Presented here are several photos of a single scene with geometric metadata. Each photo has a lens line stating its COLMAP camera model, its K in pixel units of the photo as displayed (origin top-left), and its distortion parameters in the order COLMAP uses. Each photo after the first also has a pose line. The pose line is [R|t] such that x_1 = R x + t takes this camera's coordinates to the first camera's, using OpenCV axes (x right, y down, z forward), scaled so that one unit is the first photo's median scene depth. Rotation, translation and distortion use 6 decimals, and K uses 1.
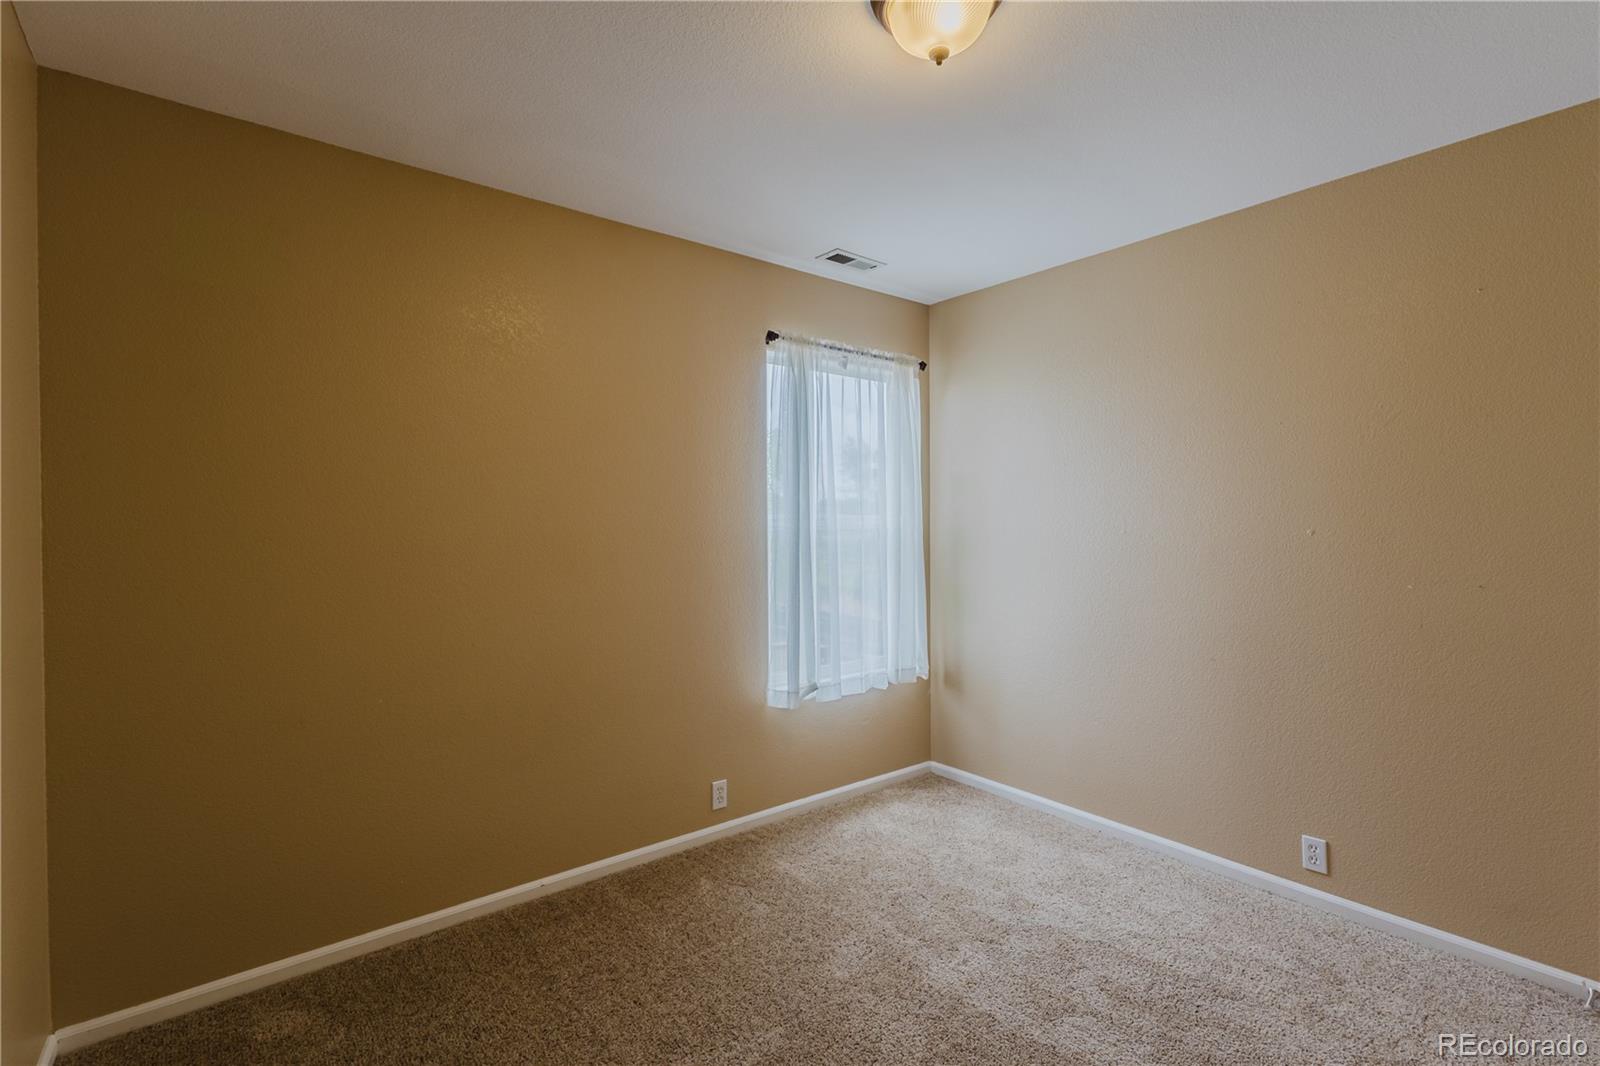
lens RADIAL K [[735.7, 0, 801.4], [0, 735.7, 533.1], [0, 0, 1]] dist [0.001480, 0.000964]
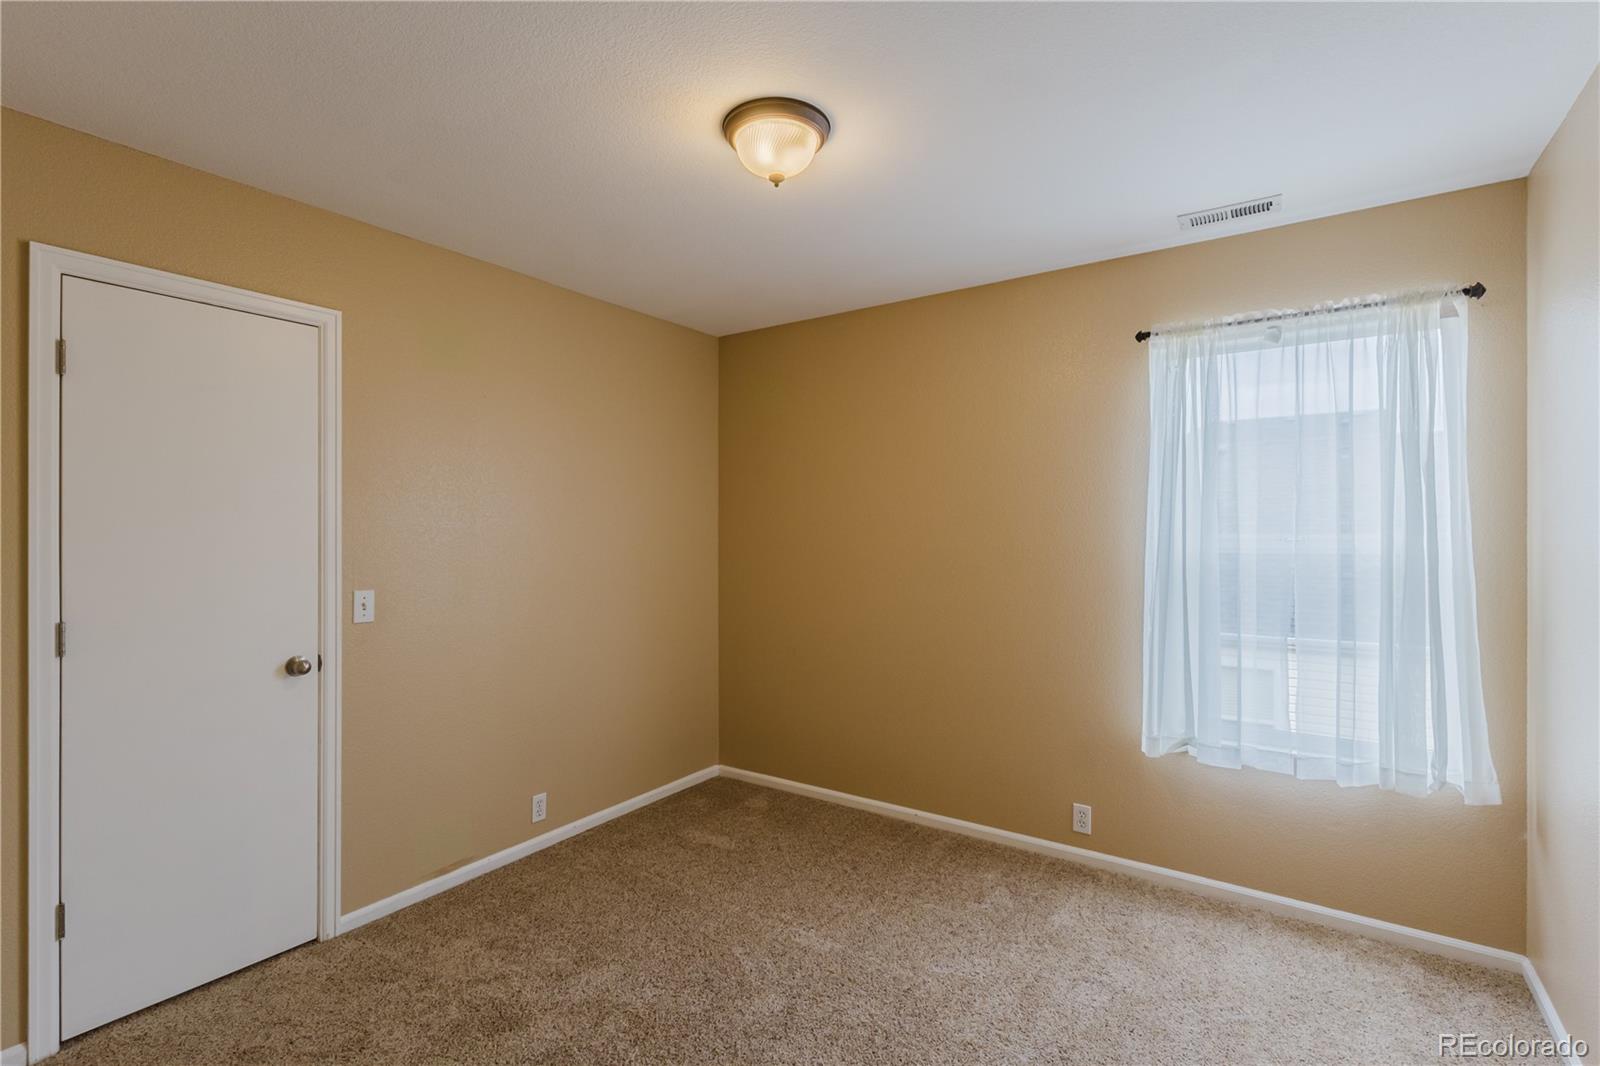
lens RADIAL K [[735.7, 0, 801.4], [0, 735.7, 533.1], [0, 0, 1]] dist [0.001480, 0.000964]
pose [[0.283783, 0.008959, -0.958847, 0.702458], [-0.011682, 0.999914, 0.005885, -0.027573], [0.958817, 0.009531, 0.283863, 0.346159]]
